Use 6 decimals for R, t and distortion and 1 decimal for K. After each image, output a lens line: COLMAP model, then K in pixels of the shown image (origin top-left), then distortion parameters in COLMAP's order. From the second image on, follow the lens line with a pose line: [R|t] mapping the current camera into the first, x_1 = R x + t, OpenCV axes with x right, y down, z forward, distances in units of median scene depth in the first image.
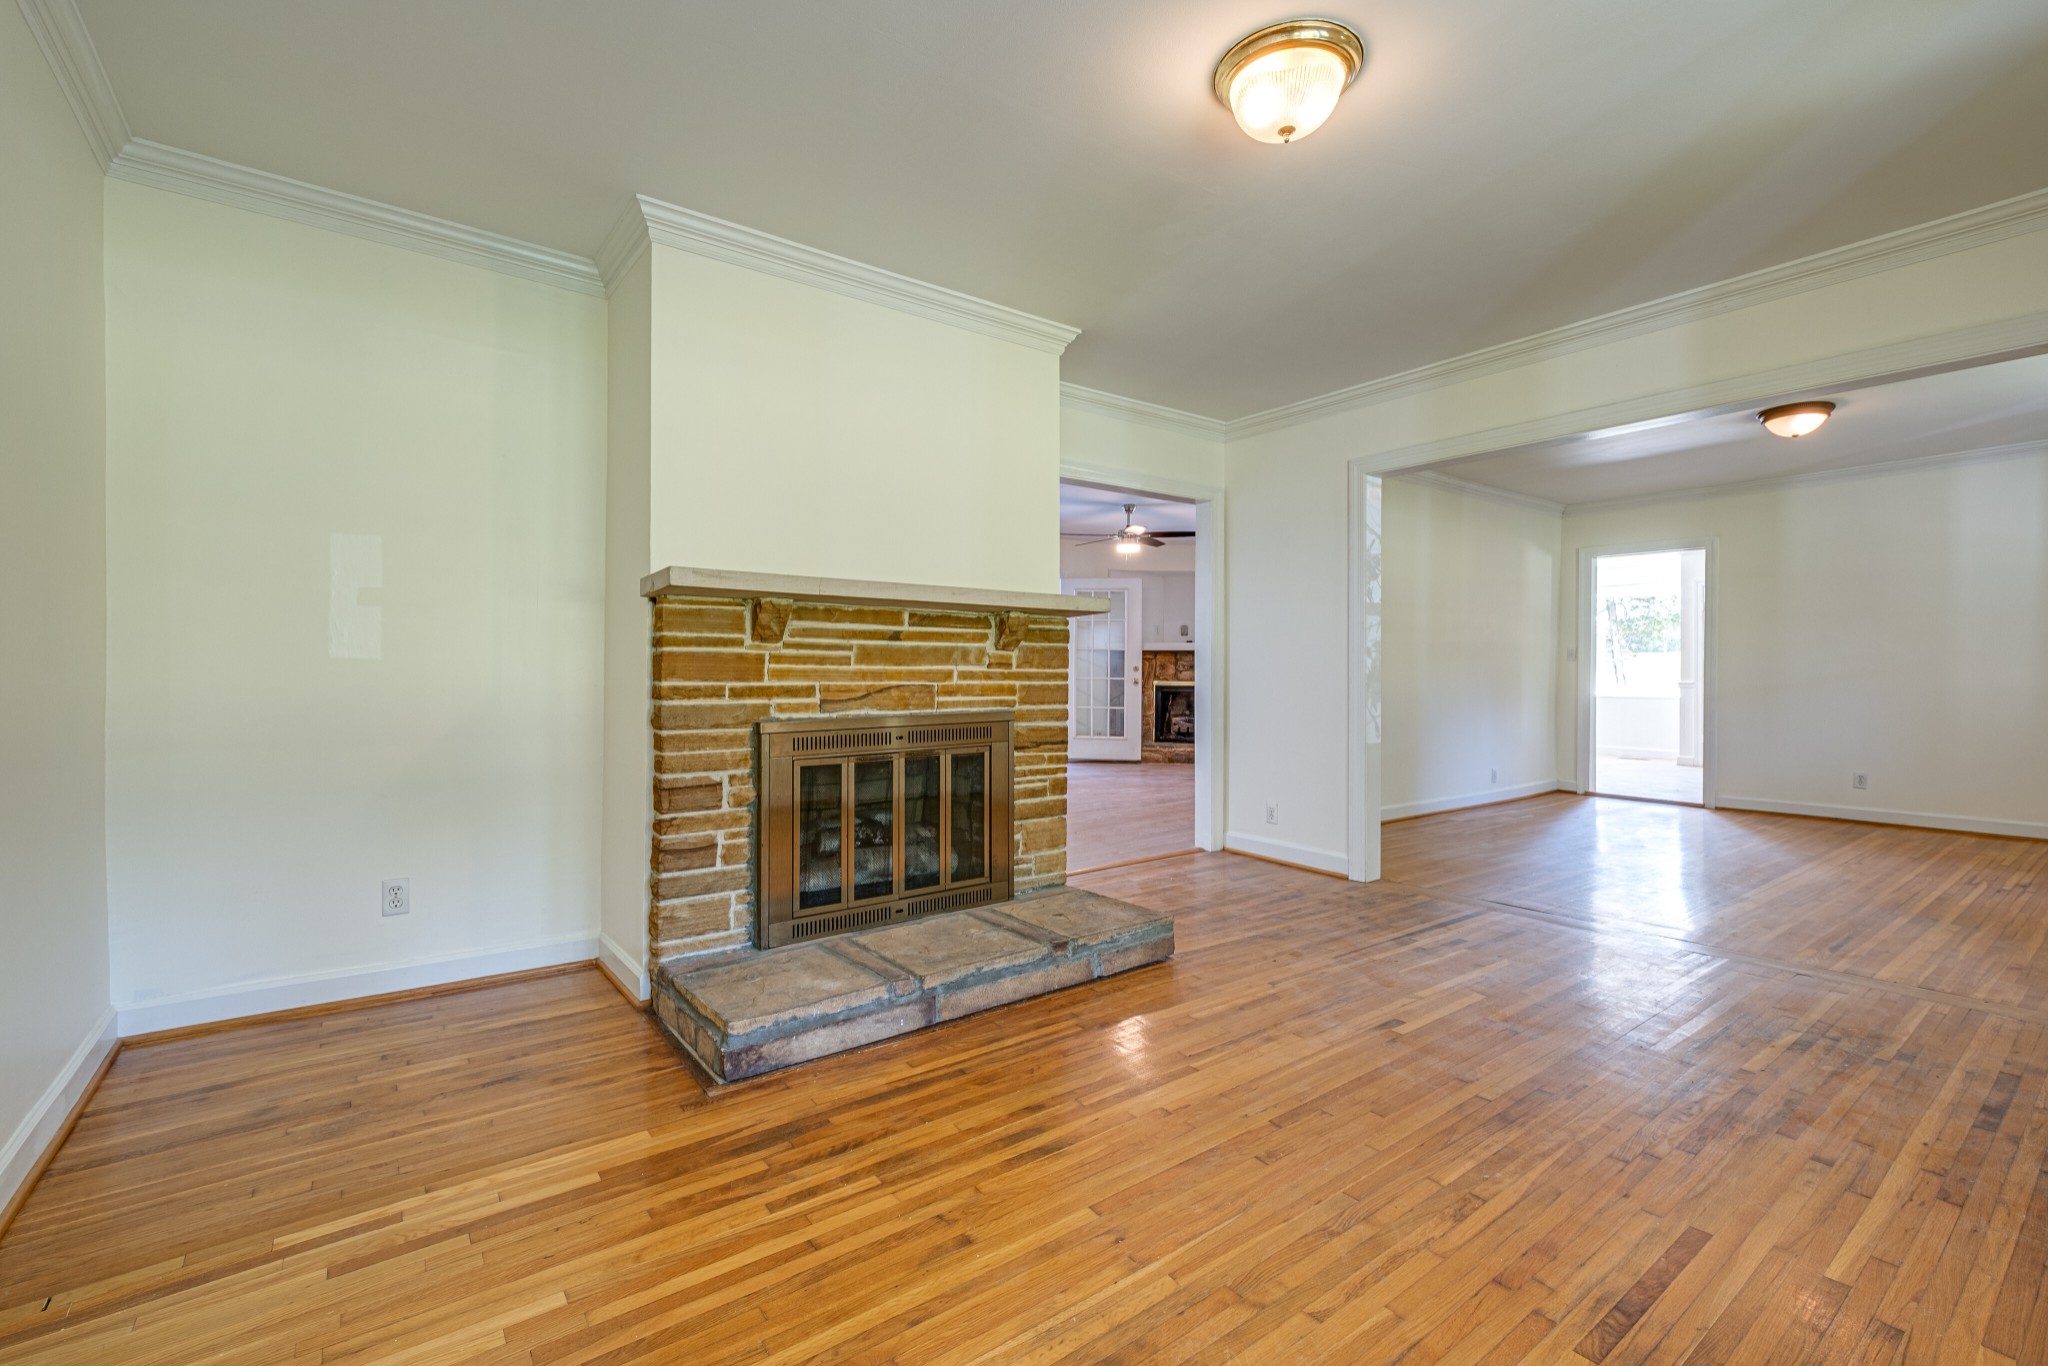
lens RADIAL K [[890.4, 0, 1030.0], [0, 890.4, 670.5], [0, 0, 1]] dist [0.010371, -0.007360]
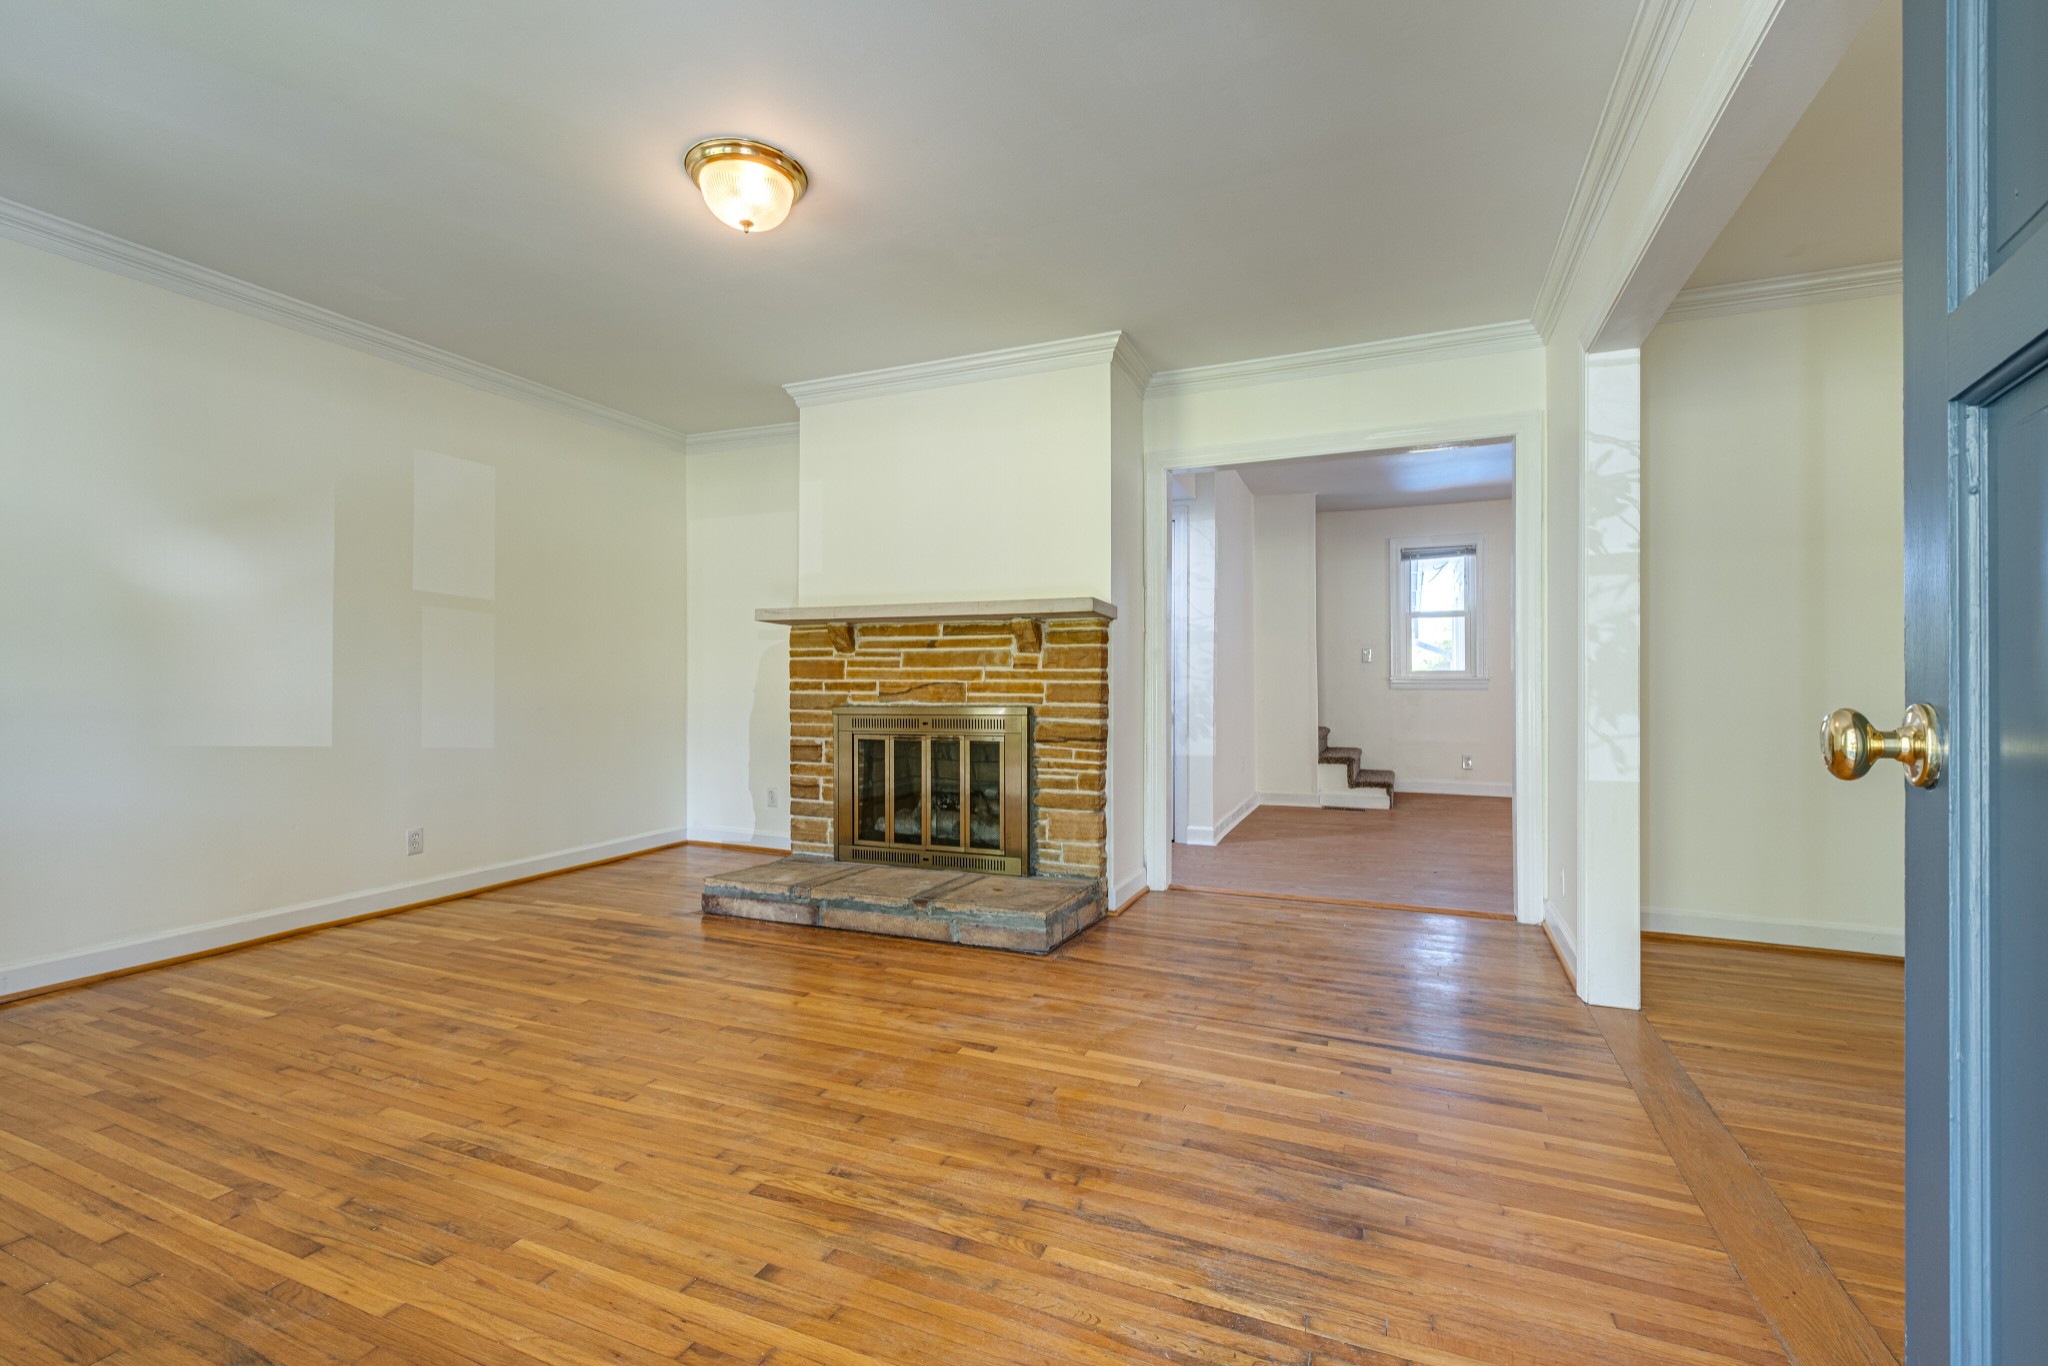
lens RADIAL K [[890.4, 0, 1030.0], [0, 890.4, 670.5], [0, 0, 1]] dist [0.010371, -0.007360]
pose [[0.497099, -0.013314, -0.867592, 1.084570], [0.001262, 0.999892, -0.014621, 0.018945], [0.867693, 0.006173, 0.497062, 0.514944]]
